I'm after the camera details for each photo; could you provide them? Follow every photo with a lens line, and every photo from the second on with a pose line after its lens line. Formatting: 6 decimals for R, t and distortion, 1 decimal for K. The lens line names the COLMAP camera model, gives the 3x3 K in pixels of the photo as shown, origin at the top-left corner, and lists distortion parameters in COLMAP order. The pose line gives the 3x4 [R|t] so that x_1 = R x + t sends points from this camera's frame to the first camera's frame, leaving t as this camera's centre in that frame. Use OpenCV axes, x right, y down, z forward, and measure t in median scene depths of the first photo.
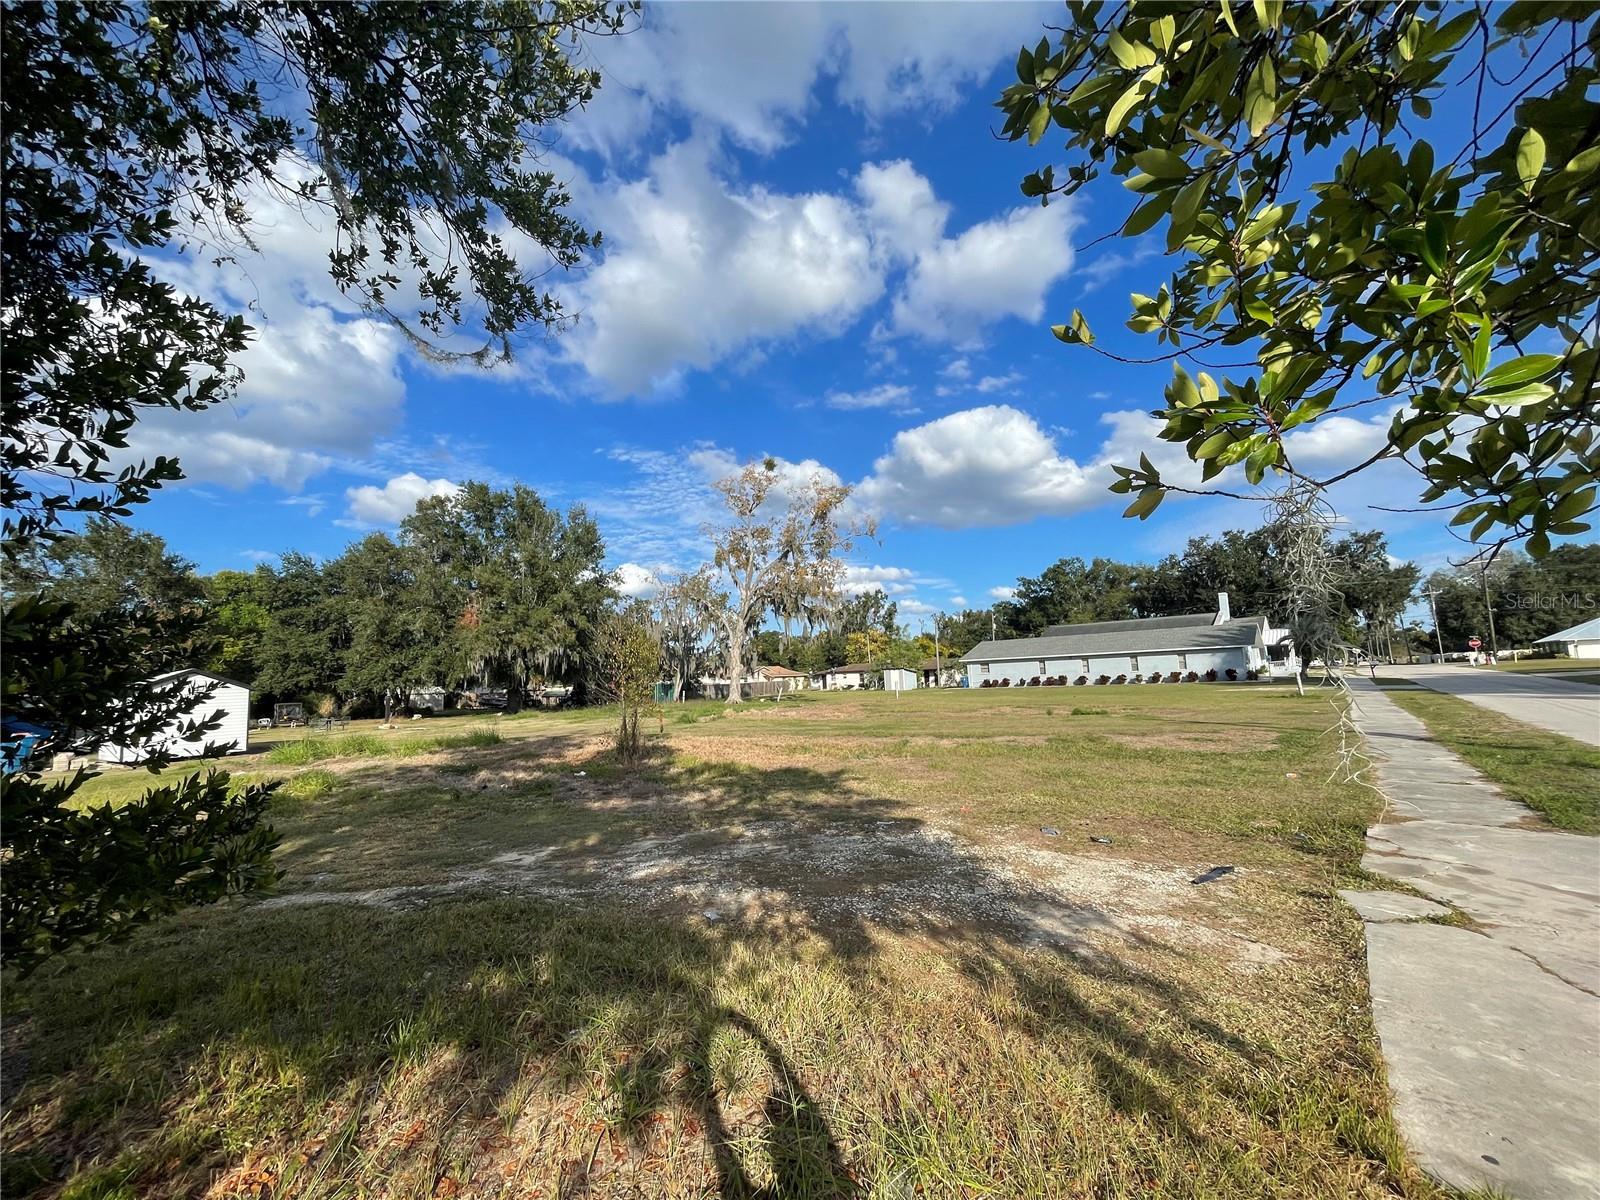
lens RADIAL K [[633.8, 0, 788.8], [0, 633.8, 596.9], [0, 0, 1]] dist [-0.002694, -0.000051]
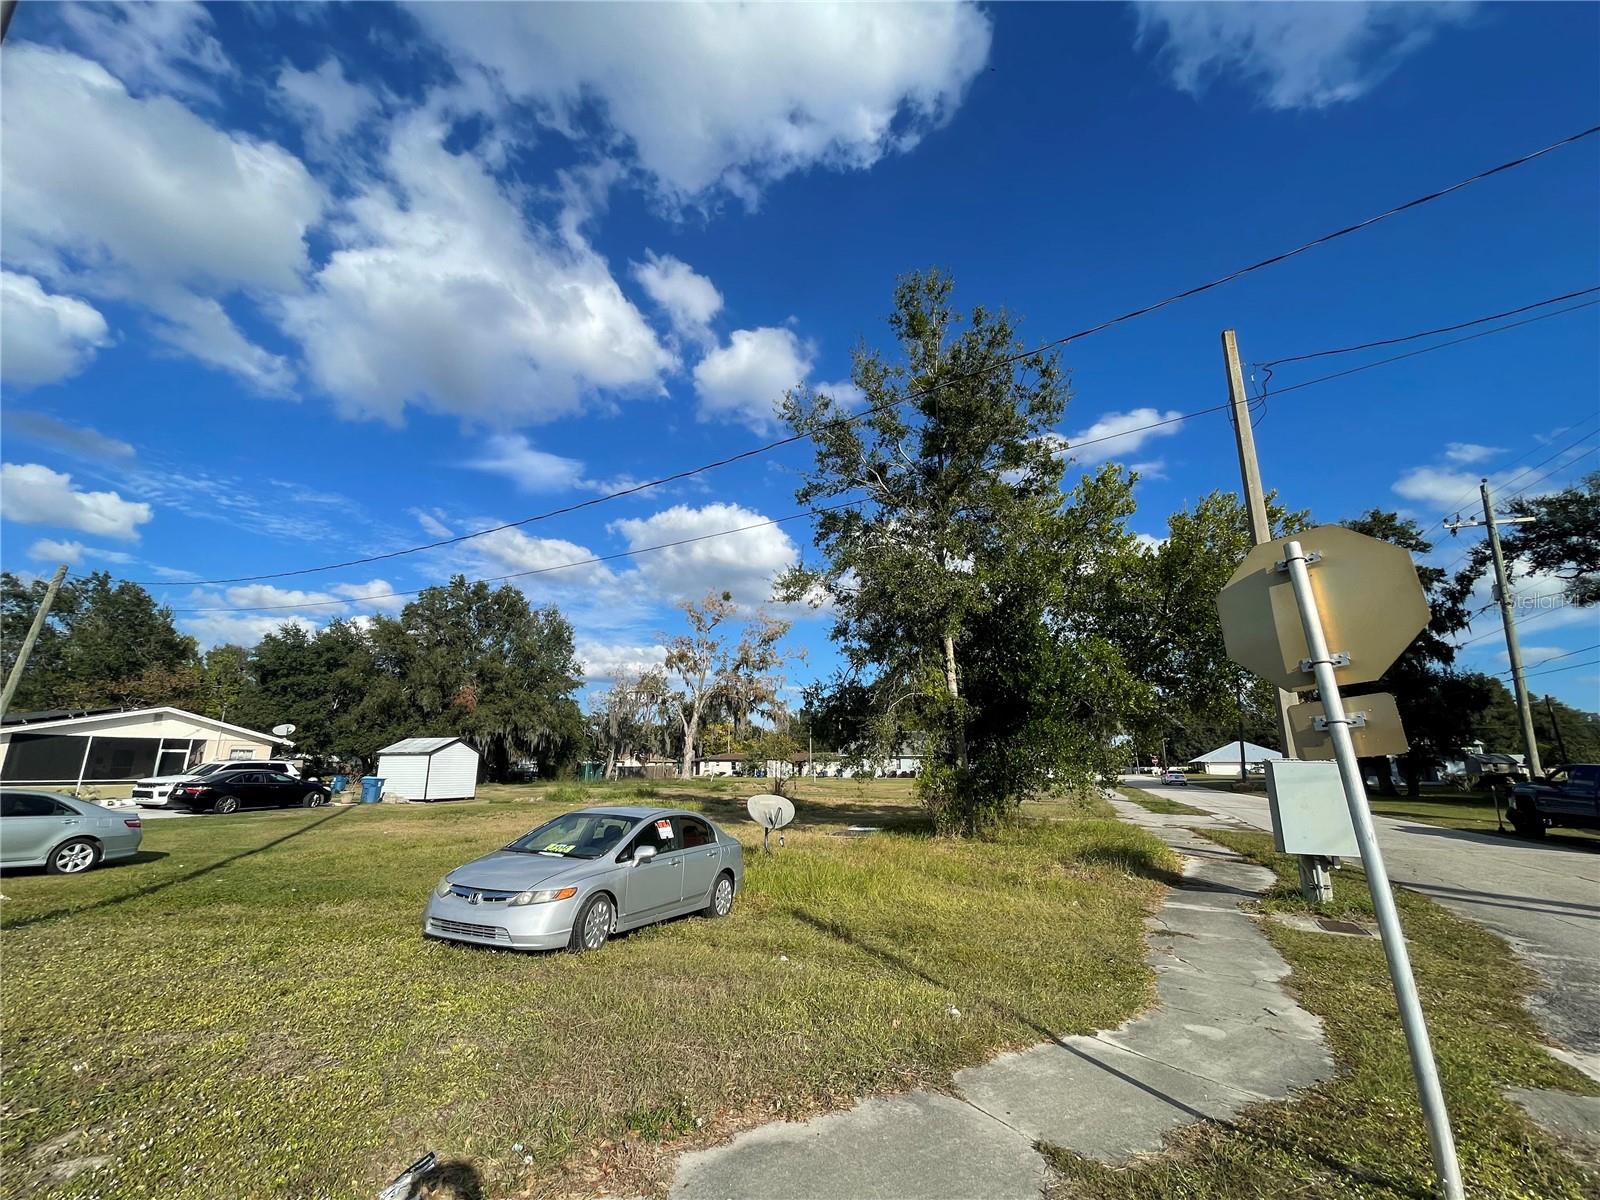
lens RADIAL K [[647.6, 0, 787.7], [0, 647.6, 616.9], [0, 0, 1]] dist [0.001246, 0.000227]
pose [[0.950484, 0.110980, 0.290281, -0.238651], [-0.080646, 0.990146, -0.114491, -0.019014], [-0.300127, 0.085412, 0.950068, -0.240101]]
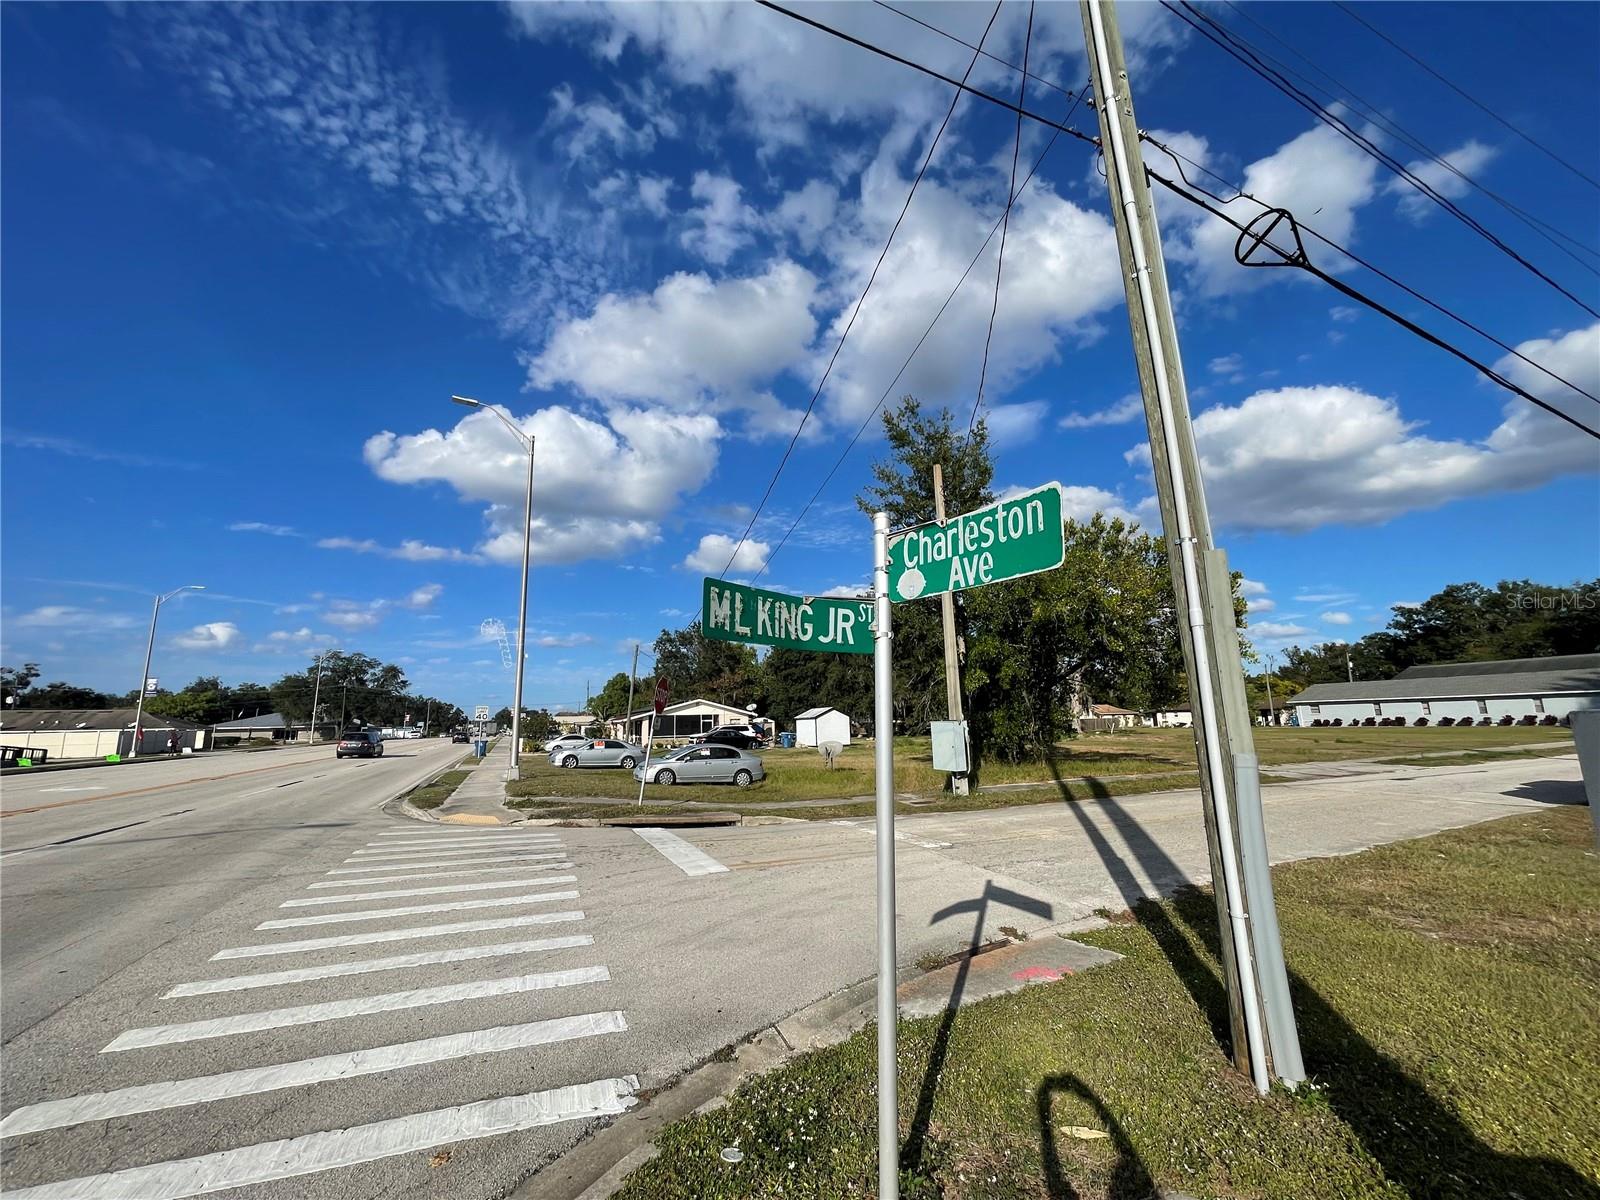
lens RADIAL K [[642.4, 0, 798.0], [0, 642.4, 593.6], [0, 0, 1]] dist [0.000606, 0.000328]
pose [[0.898659, -0.067363, -0.433445, -0.002883], [0.042544, 0.996864, -0.066719, -0.052681], [0.436580, 0.041517, 0.898707, -0.414081]]
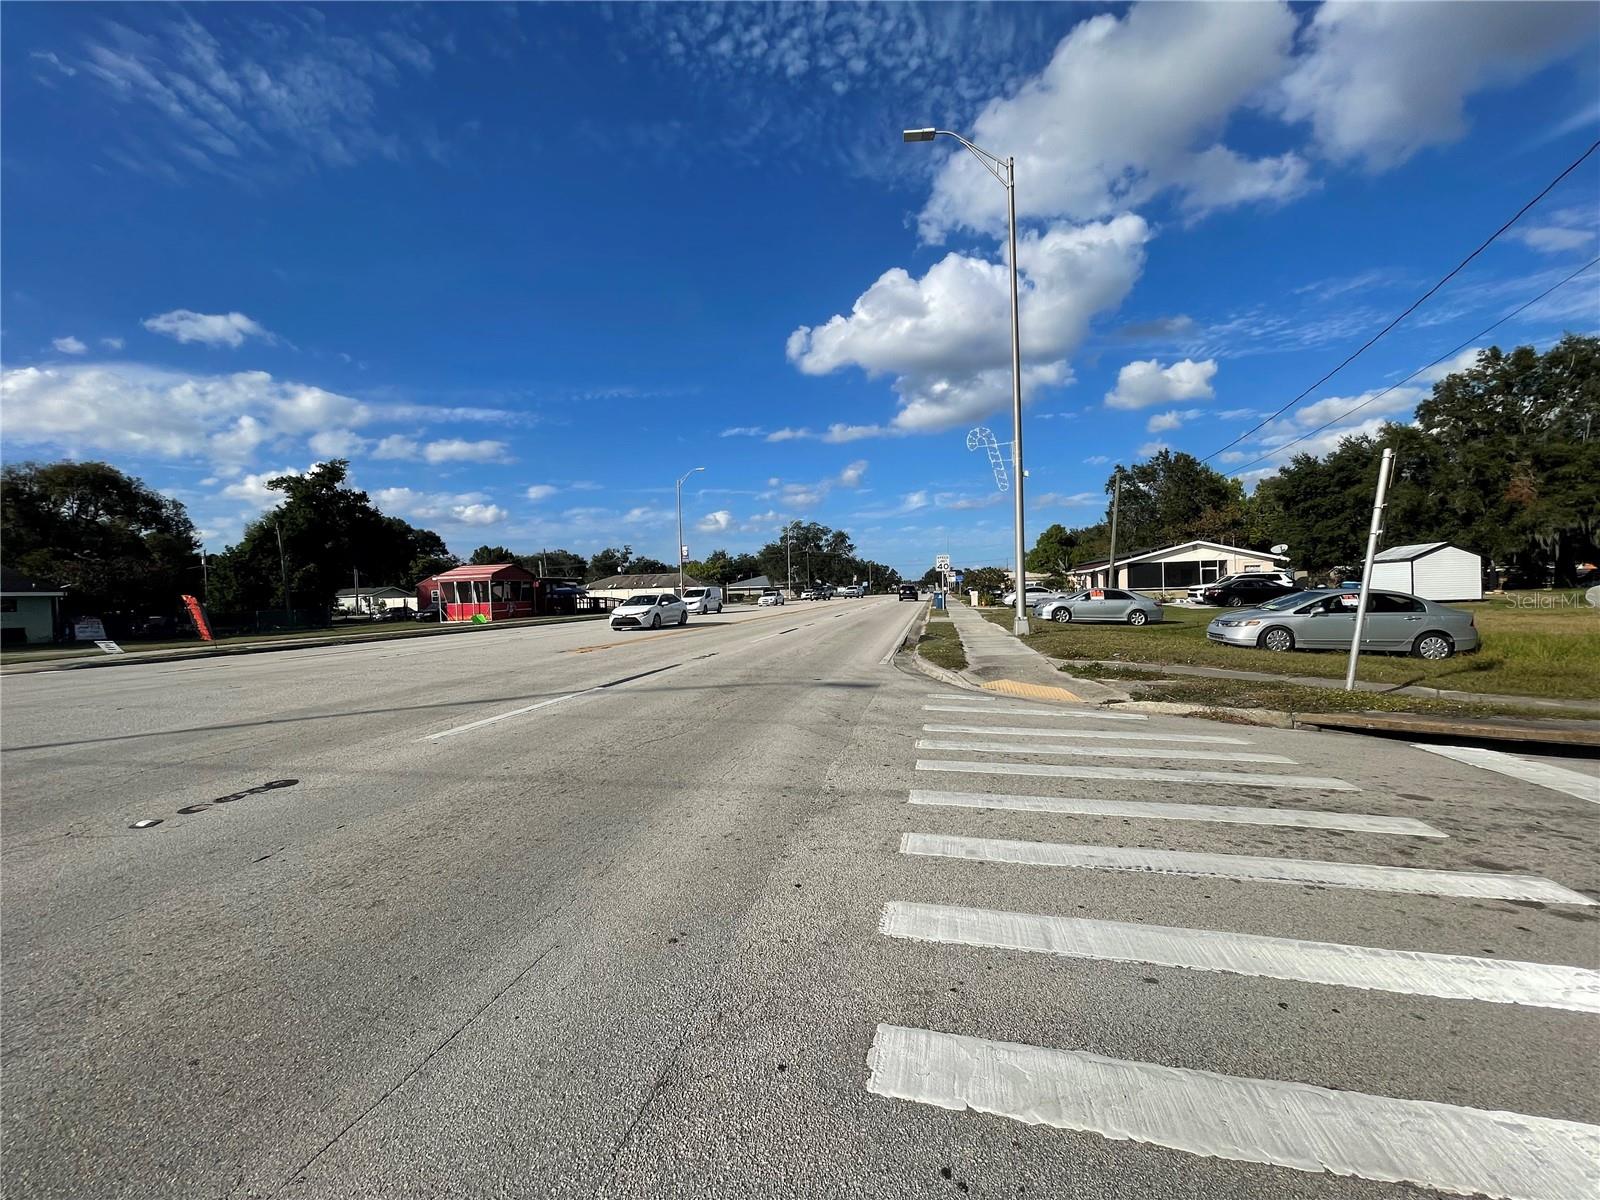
lens RADIAL K [[648.1, 0, 798.1], [0, 648.1, 581.8], [0, 0, 1]] dist [0.000462, -0.000007]
pose [[0.477399, 0.008678, -0.878644, -0.115868], [0.123548, 0.989354, 0.076899, -0.034629], [0.869958, -0.145267, 0.471245, -0.366230]]
